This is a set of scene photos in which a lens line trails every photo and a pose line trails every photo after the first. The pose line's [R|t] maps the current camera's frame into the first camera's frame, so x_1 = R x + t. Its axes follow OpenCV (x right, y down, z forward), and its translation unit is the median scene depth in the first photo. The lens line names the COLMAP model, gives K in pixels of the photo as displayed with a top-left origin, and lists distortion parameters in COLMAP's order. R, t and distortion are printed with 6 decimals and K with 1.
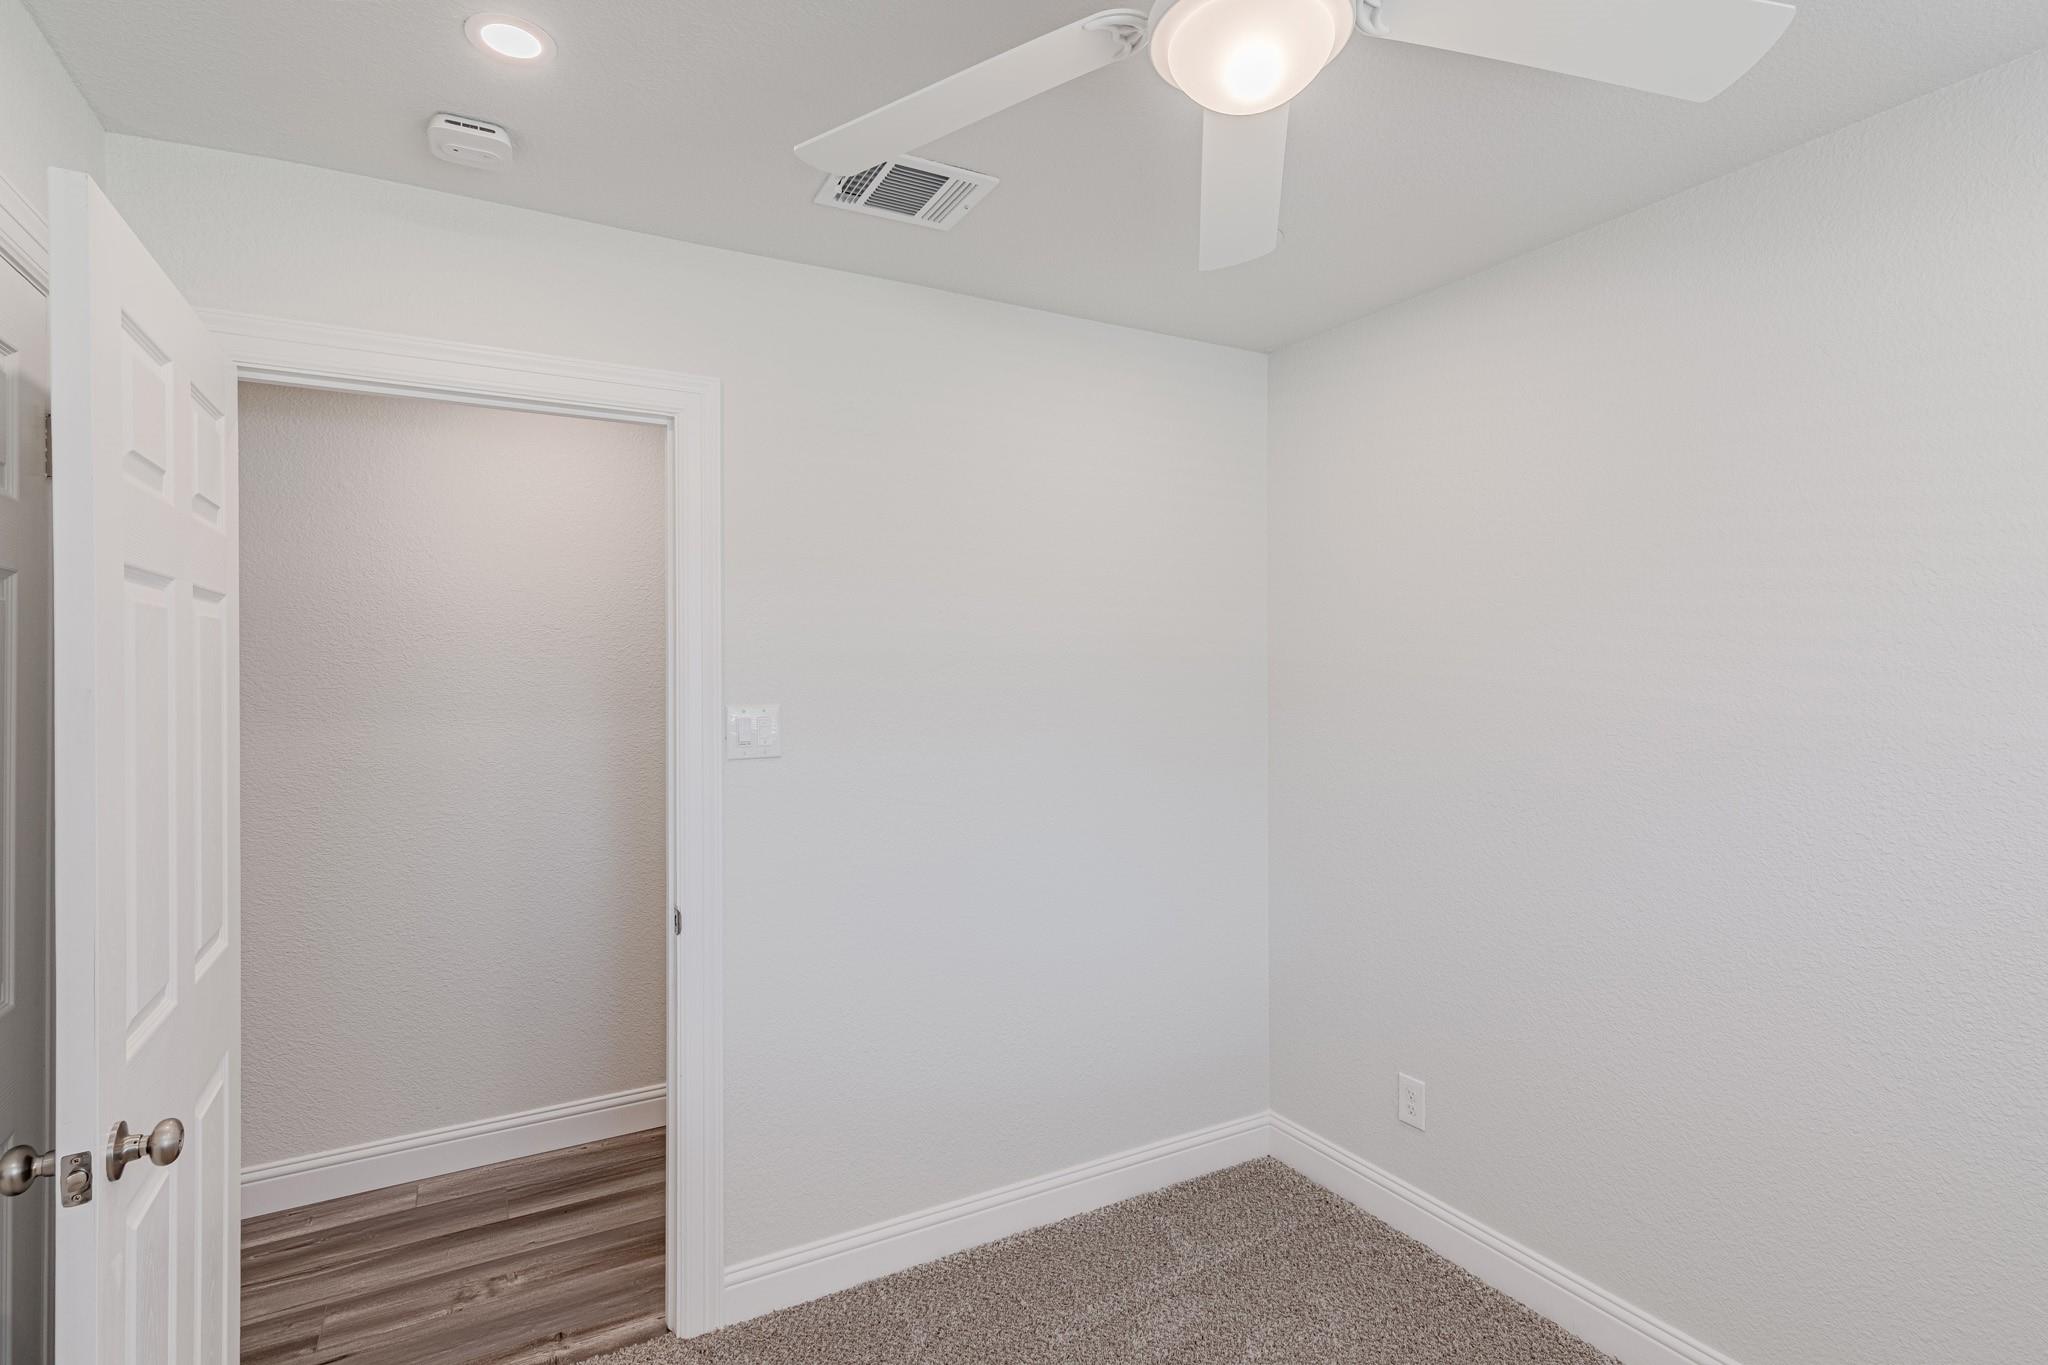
lens RADIAL K [[983.4, 0, 1018.7], [0, 983.4, 680.2], [0, 0, 1]] dist [-0.001392, 0.002263]
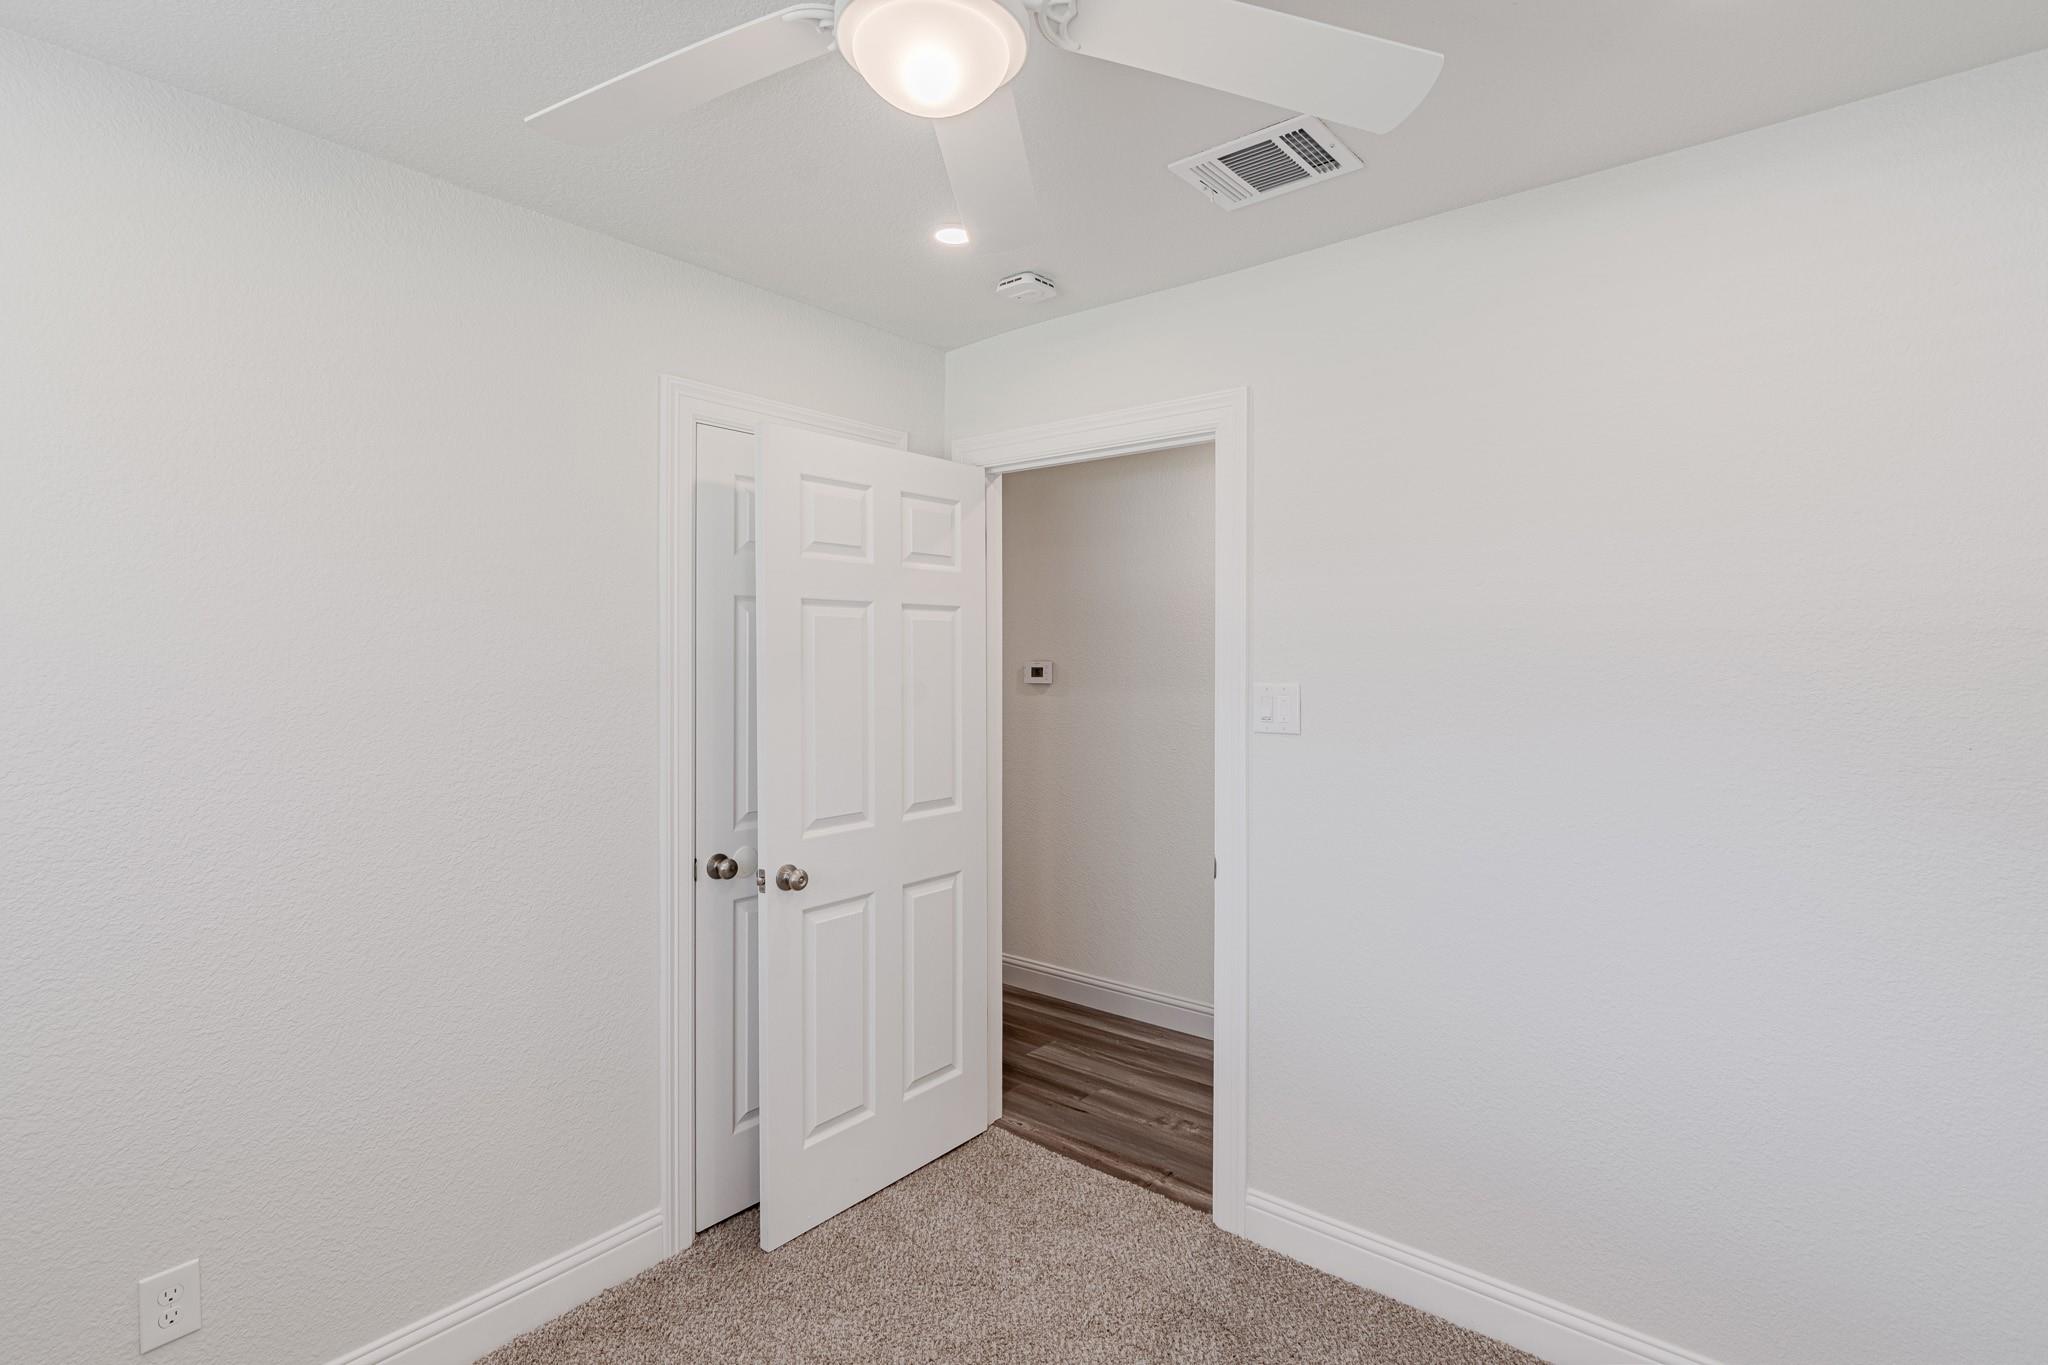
lens RADIAL K [[983.4, 0, 1018.7], [0, 983.4, 680.2], [0, 0, 1]] dist [-0.001392, 0.002263]
pose [[0.368816, 0.027407, -0.929098, 0.622832], [-0.010043, 0.999624, 0.025501, -0.002847], [0.929448, -0.000074, 0.368953, 0.346015]]
